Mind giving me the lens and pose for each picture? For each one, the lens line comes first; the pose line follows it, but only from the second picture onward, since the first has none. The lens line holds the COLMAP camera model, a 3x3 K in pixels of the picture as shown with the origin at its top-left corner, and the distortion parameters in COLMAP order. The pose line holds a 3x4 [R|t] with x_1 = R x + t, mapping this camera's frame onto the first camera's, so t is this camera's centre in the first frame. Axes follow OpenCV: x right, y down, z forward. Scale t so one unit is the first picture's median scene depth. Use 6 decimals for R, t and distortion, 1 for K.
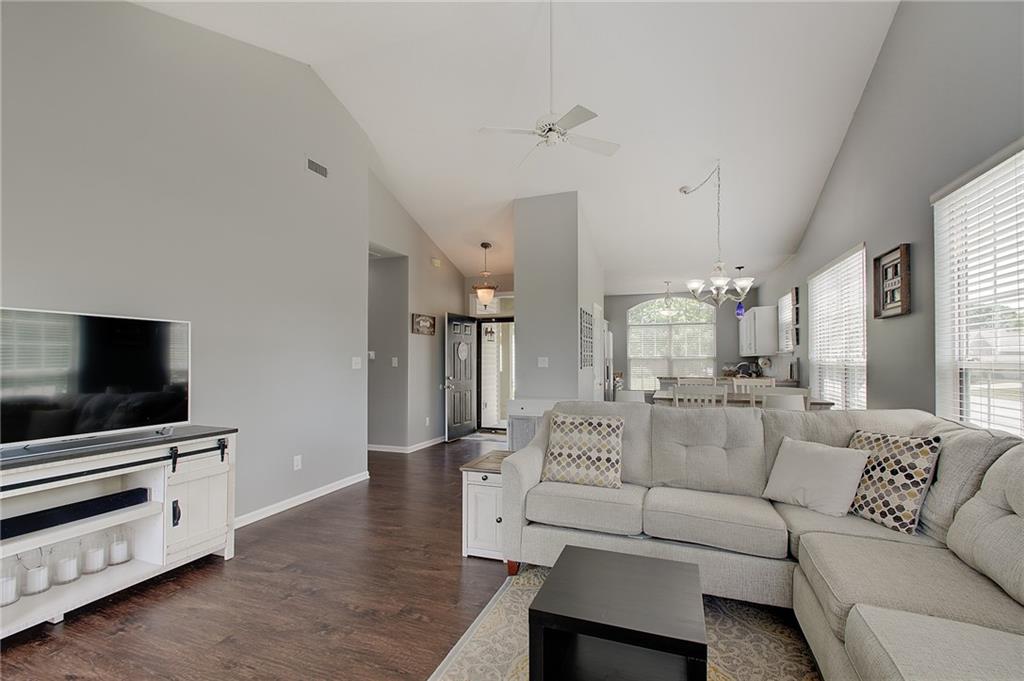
lens RADIAL K [[449.8, 0, 510.7], [0, 449.8, 353.2], [0, 0, 1]] dist [0.022857, -0.015692]
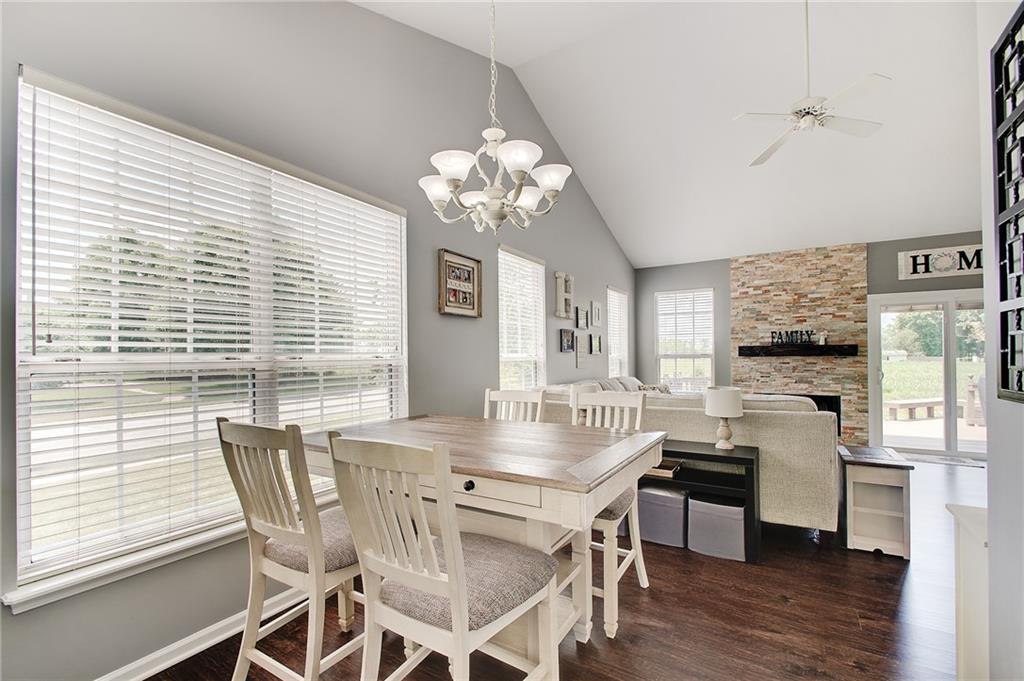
lens RADIAL K [[442.8, 0, 510.1], [0, 442.8, 354.5], [0, 0, 1]] dist [0.033067, -0.023105]
pose [[-0.978110, 0.007301, 0.207959, 0.475904], [0.003413, 0.999813, -0.019048, 0.028727], [-0.208059, -0.017921, -0.977952, 1.857563]]
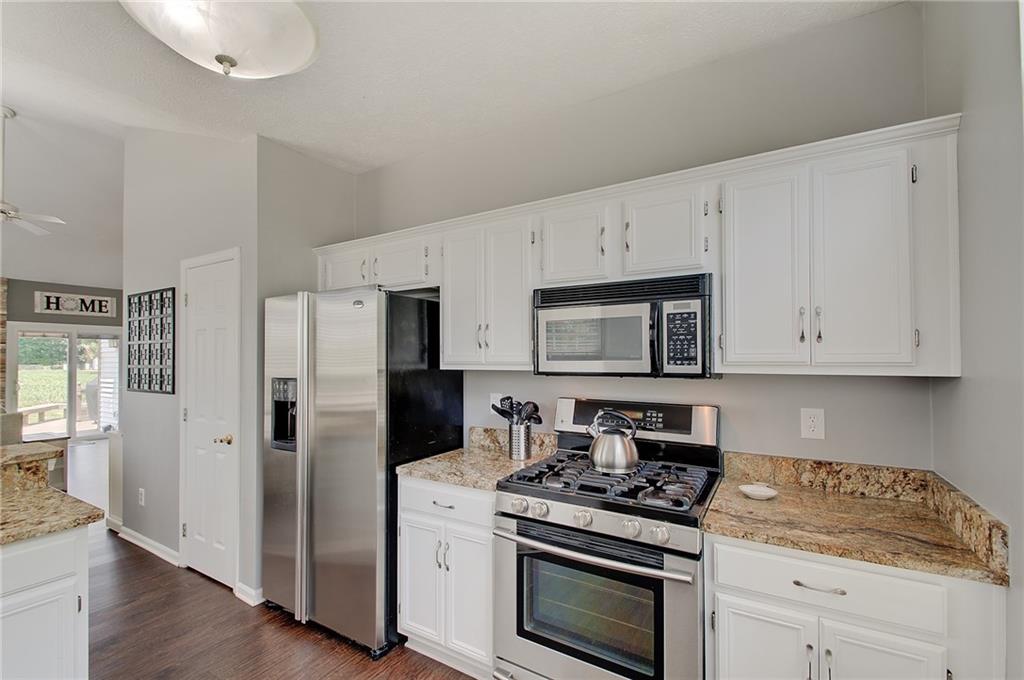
lens RADIAL K [[449.8, 0, 510.7], [0, 449.8, 352.7], [0, 0, 1]] dist [0.022857, -0.015692]
pose [[-0.196467, -0.014477, -0.980403, 1.051511], [0.018338, 0.999662, -0.018436, 0.000694], [0.980339, -0.021601, -0.196136, 2.551407]]
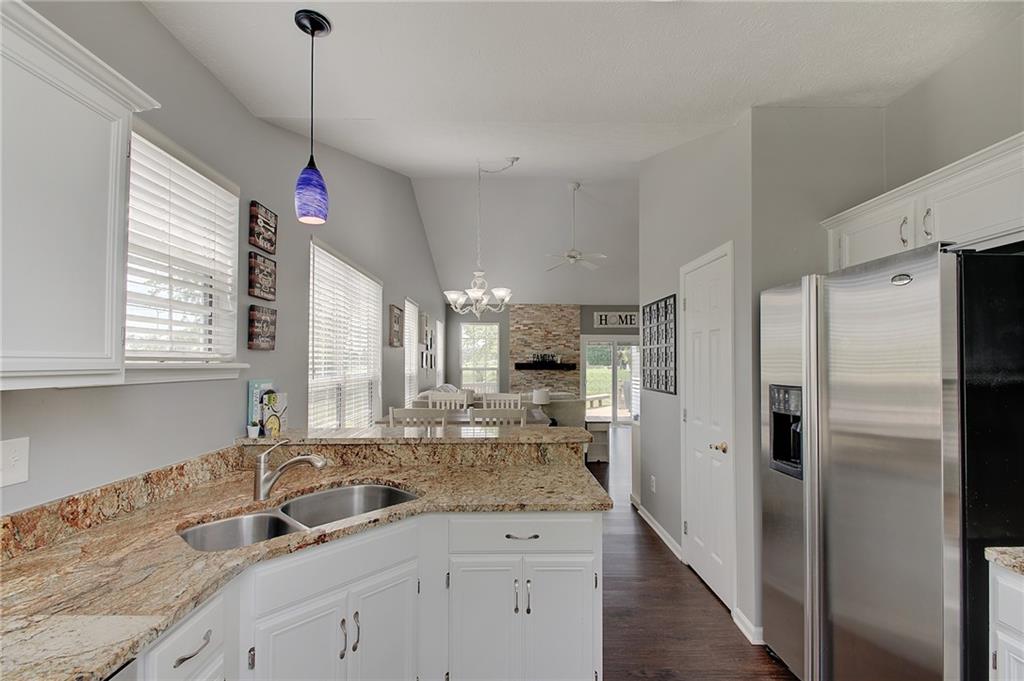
lens RADIAL K [[449.8, 0, 510.7], [0, 449.8, 353.2], [0, 0, 1]] dist [0.022857, -0.015692]
pose [[-0.933331, -0.011129, -0.358844, 0.969732], [0.001399, 0.999399, -0.034633, -0.000636], [0.359014, -0.032826, -0.932755, 2.485515]]
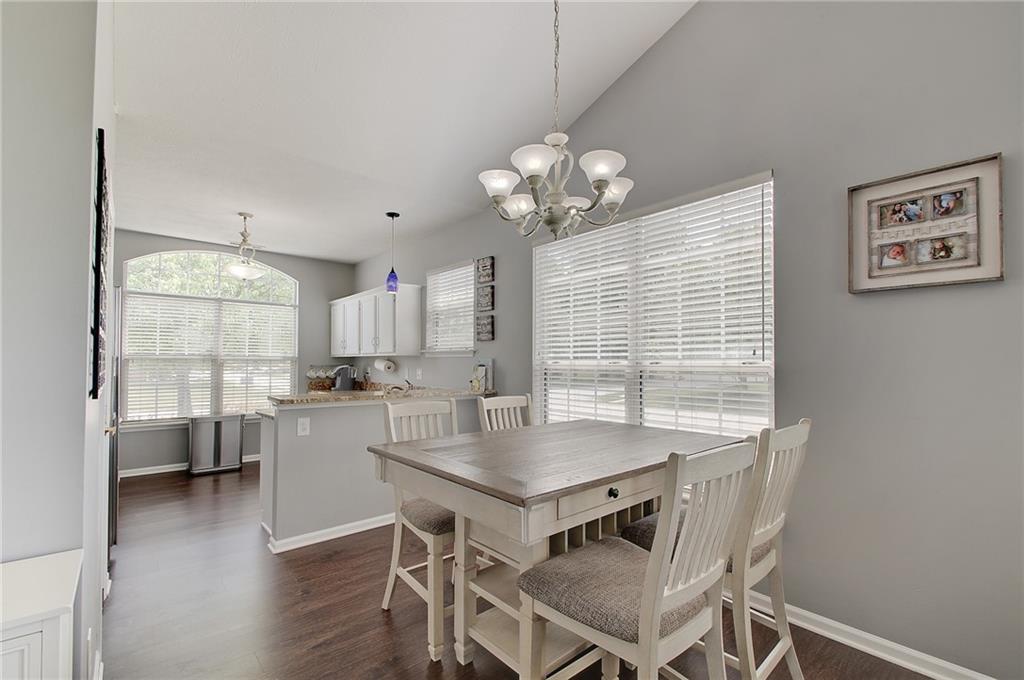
lens RADIAL K [[442.8, 0, 510.1], [0, 442.8, 354.0], [0, 0, 1]] dist [0.033067, -0.023105]
pose [[0.484344, 0.019215, 0.874667, 0.095674], [-0.017686, 0.999770, -0.012169, 0.017525], [-0.874699, -0.009575, 0.484572, 1.092646]]
